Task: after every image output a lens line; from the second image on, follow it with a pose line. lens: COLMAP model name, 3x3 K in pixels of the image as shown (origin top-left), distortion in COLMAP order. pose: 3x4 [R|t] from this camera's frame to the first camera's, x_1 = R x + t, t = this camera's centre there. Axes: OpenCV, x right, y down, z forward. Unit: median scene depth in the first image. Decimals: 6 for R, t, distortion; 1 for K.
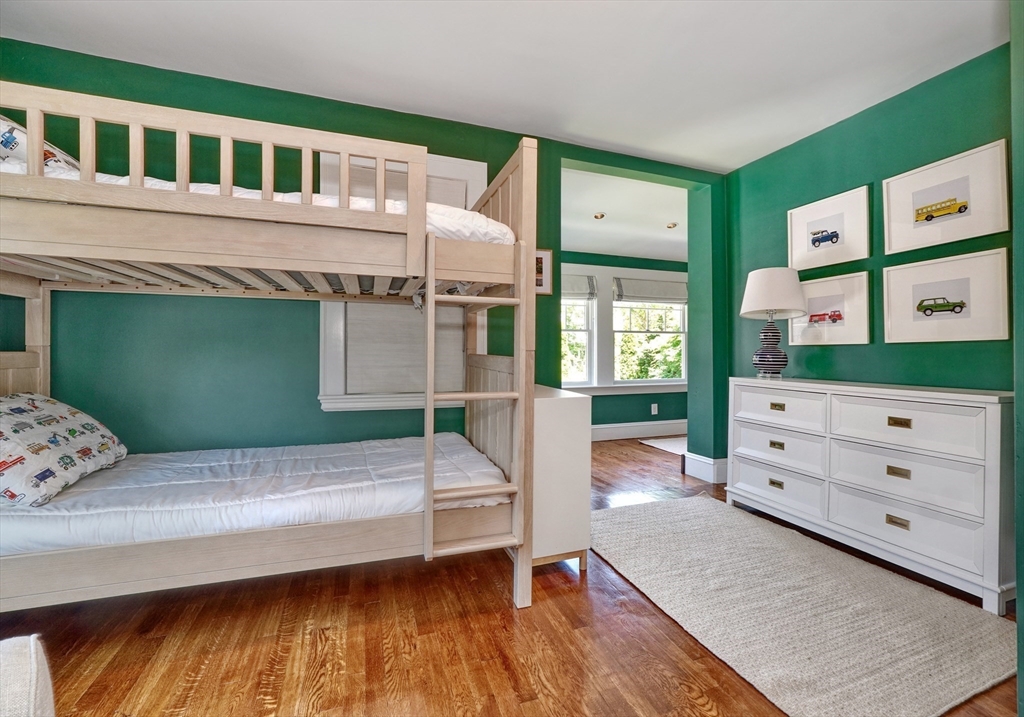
lens RADIAL K [[461.2, 0, 528.7], [0, 461.2, 353.4], [0, 0, 1]] dist [-0.011225, 0.000369]
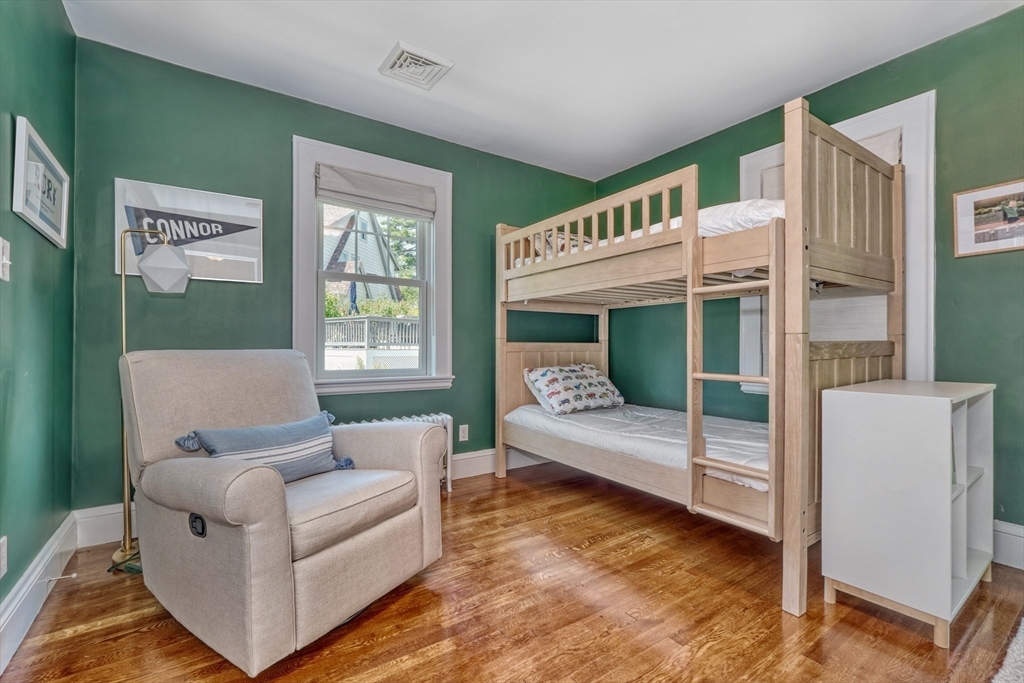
lens RADIAL K [[433.8, 0, 514.6], [0, 433.8, 346.2], [0, 0, 1]] dist [-0.008839, 0.000007]
pose [[0.249350, -0.005734, -0.968396, 0.704644], [-0.001417, 0.999979, -0.006286, 0.027001], [0.968412, 0.002940, 0.249337, 0.260287]]
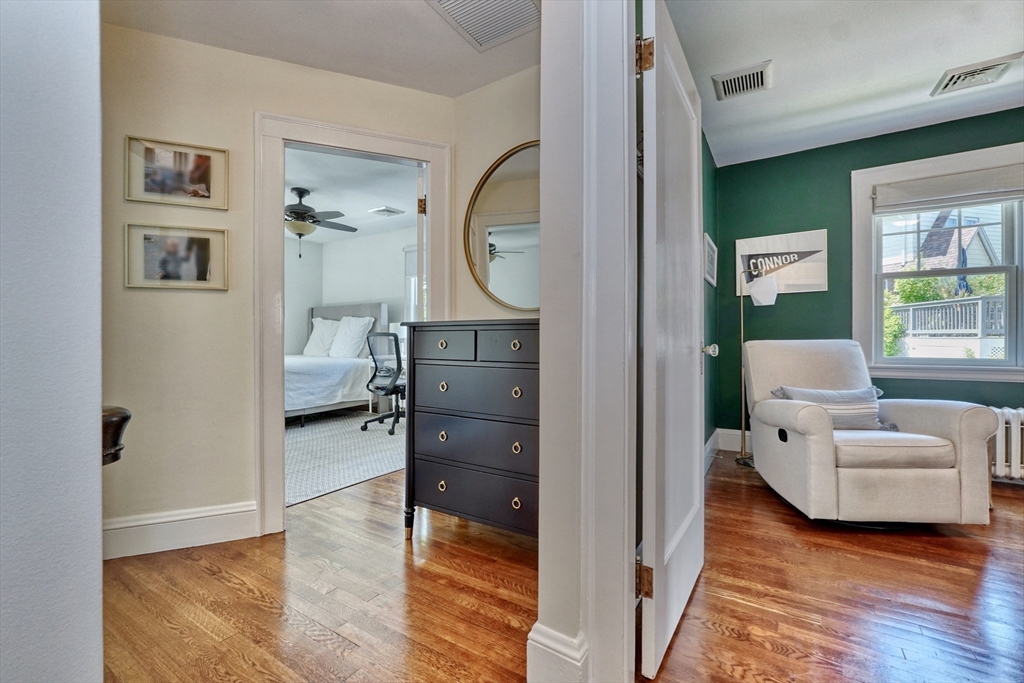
lens RADIAL K [[444.7, 0, 507.3], [0, 444.7, 340.0], [0, 0, 1]] dist [-0.006677, 0.000703]
pose [[-0.802336, 0.005070, -0.596851, 1.335006], [0.001384, 0.999977, 0.006633, 0.020430], [0.596871, 0.004496, -0.802325, 0.503194]]
